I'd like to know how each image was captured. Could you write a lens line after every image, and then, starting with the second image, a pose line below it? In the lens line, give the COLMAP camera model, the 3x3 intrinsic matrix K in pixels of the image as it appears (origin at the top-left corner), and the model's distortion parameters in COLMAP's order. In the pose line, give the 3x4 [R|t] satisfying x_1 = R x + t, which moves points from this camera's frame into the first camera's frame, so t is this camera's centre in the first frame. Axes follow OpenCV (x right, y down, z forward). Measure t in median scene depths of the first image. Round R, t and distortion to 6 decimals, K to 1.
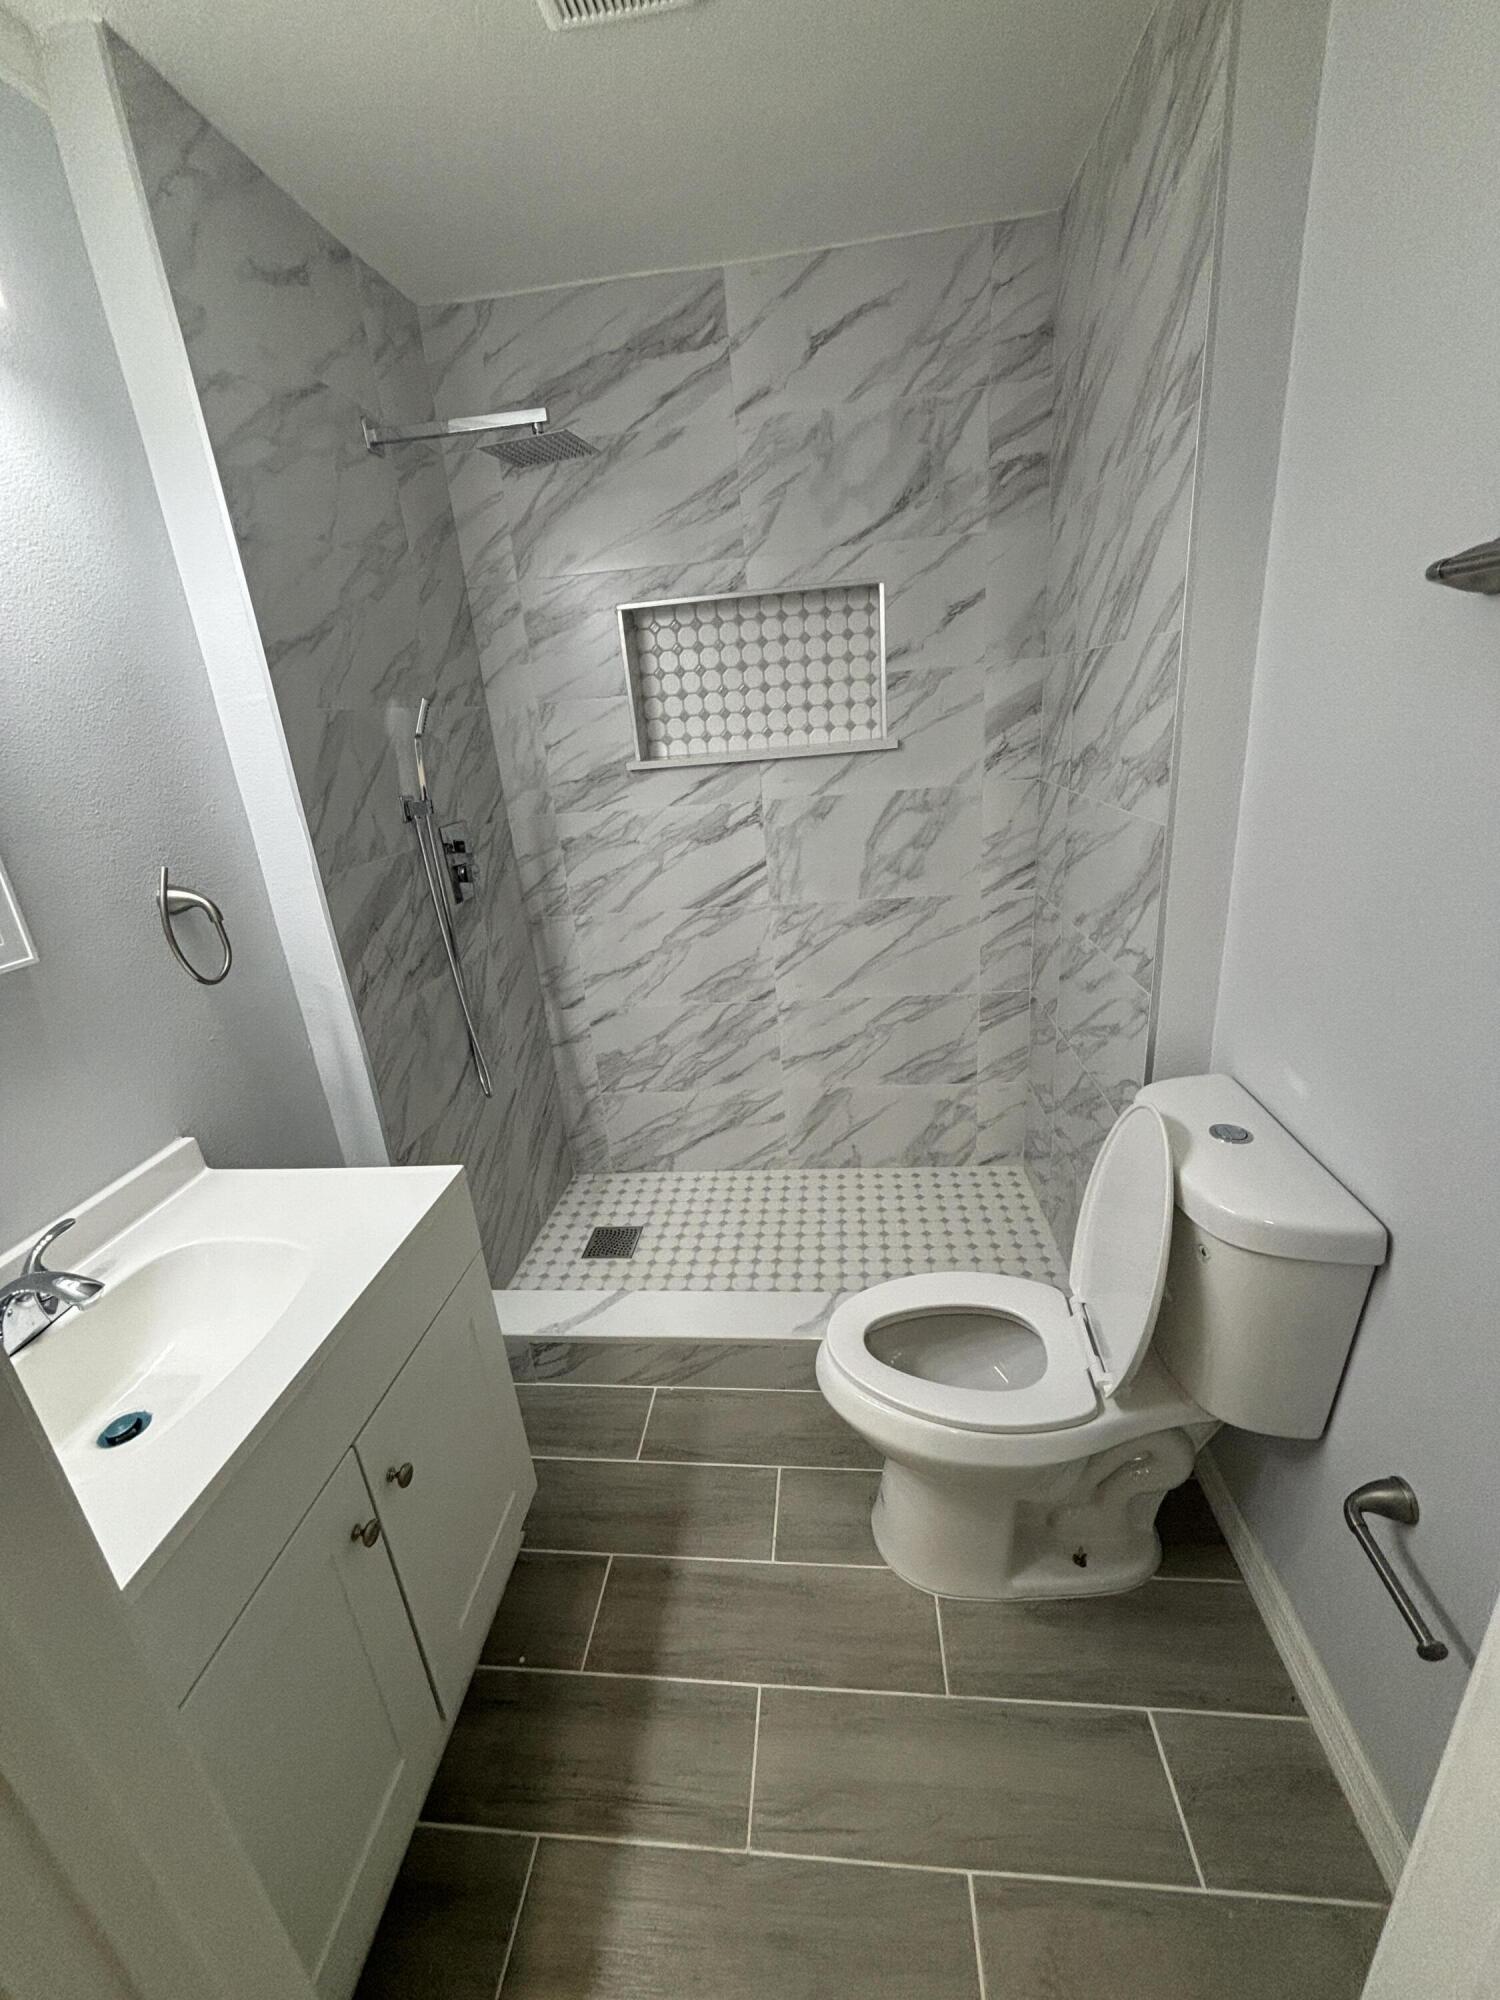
lens RADIAL K [[811.7, 0, 756.9], [0, 811.7, 1004.0], [0, 0, 1]] dist [-0.000362, -0.002177]
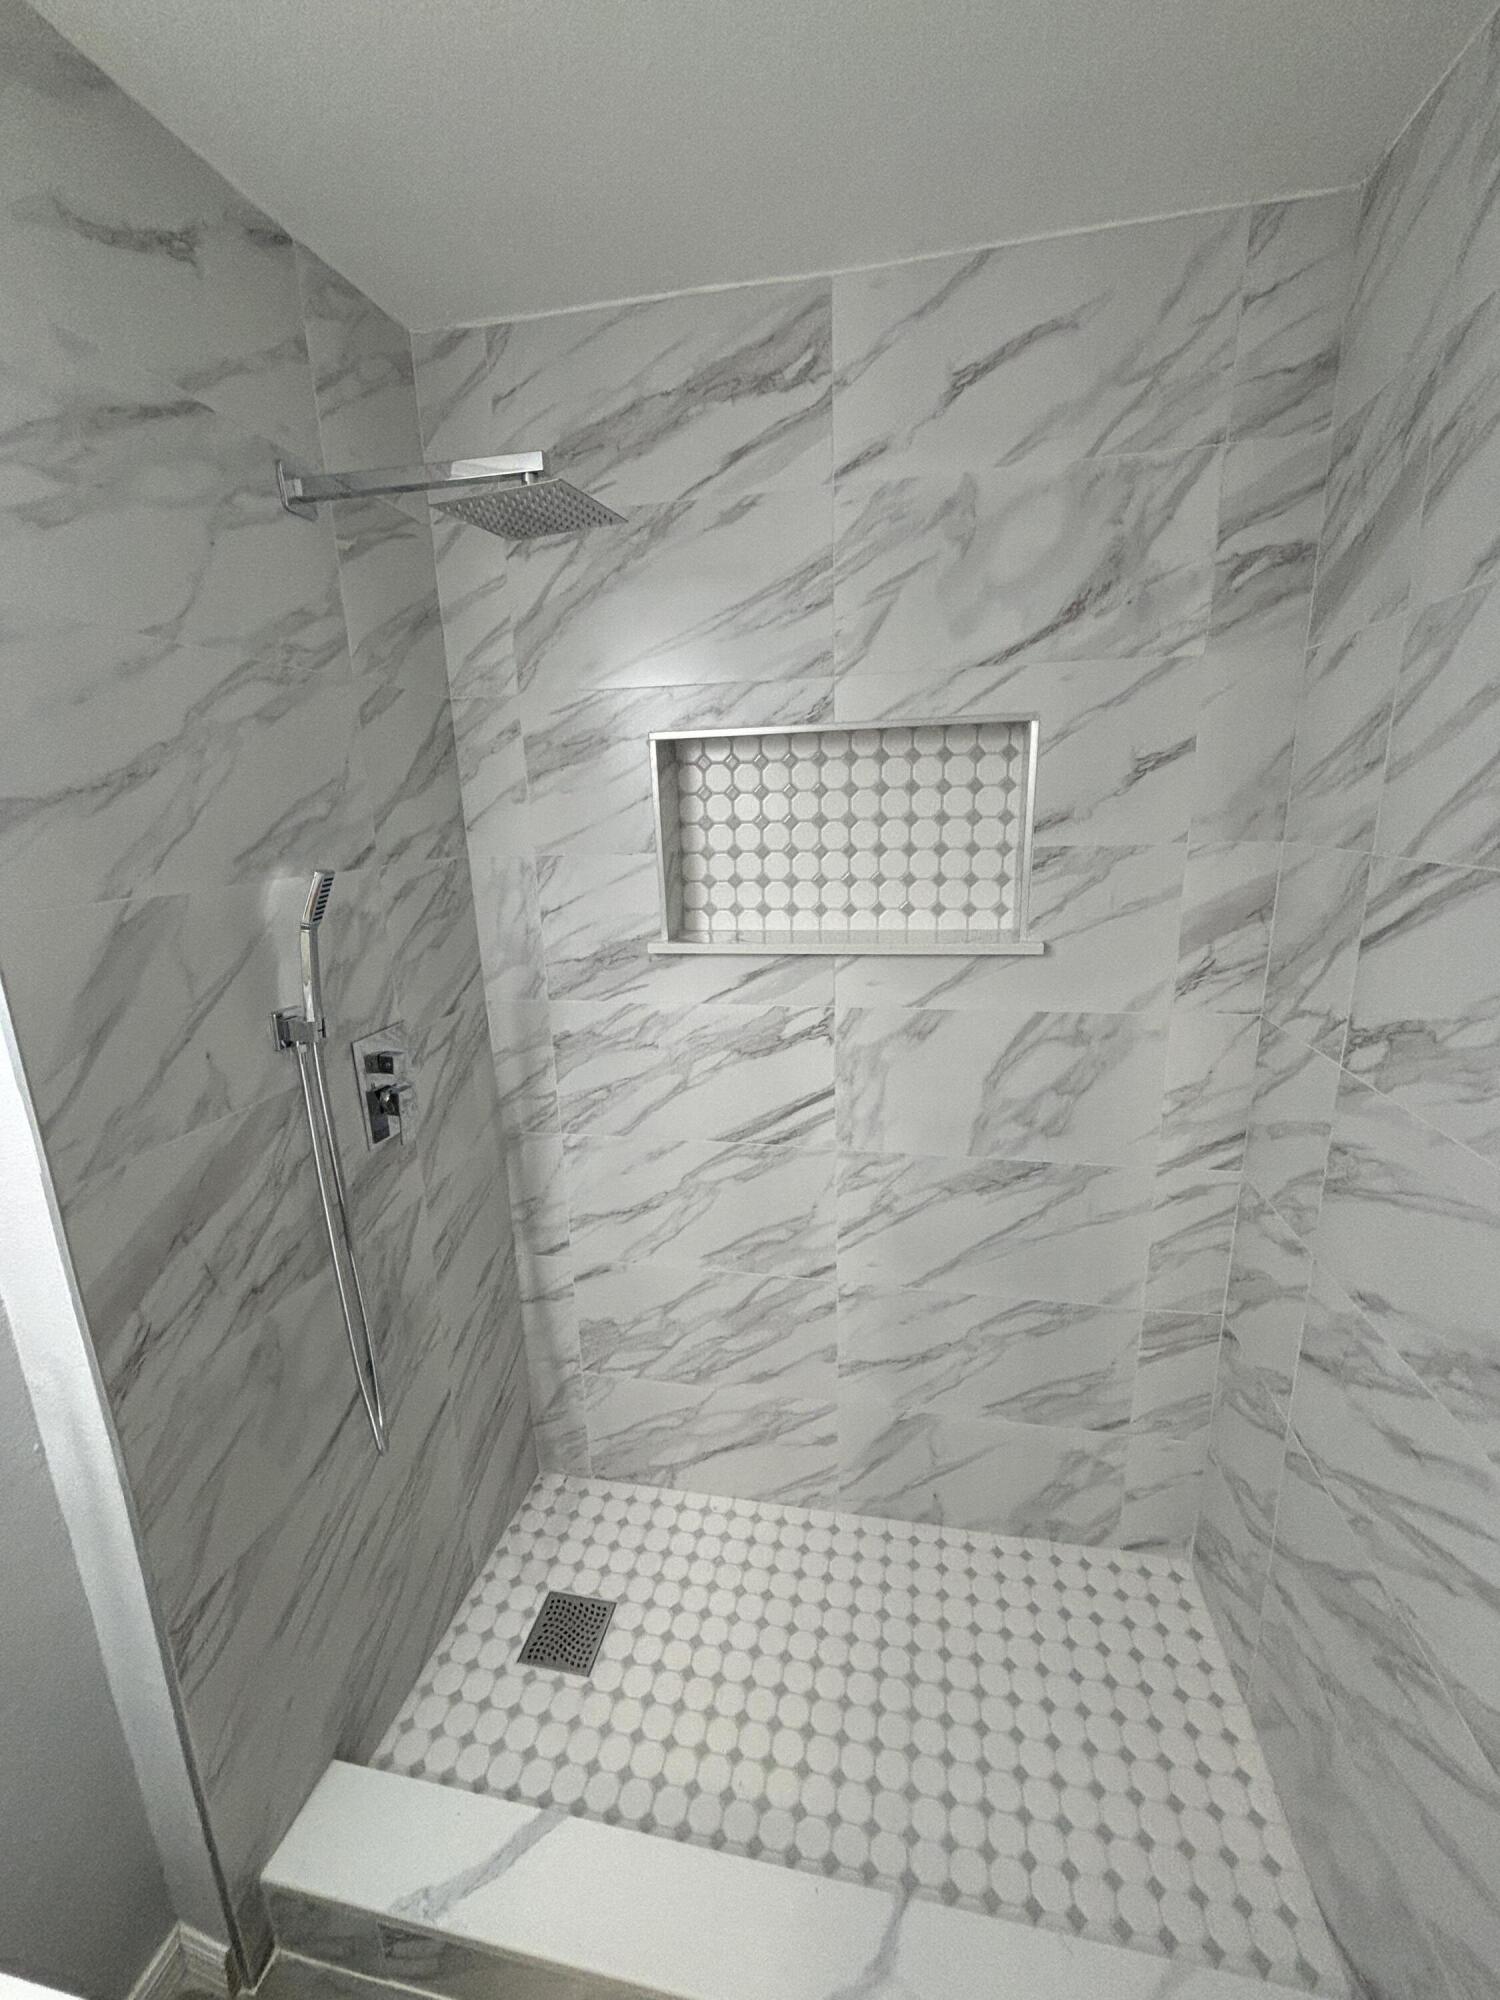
lens RADIAL K [[811.7, 0, 759.6], [0, 811.7, 998.2], [0, 0, 1]] dist [-0.000362, -0.002177]
pose [[0.994304, 0.070867, -0.079611, -0.003583], [-0.078581, 0.992043, -0.098362, -0.198310], [0.072007, 0.104057, 0.991961, 0.327139]]
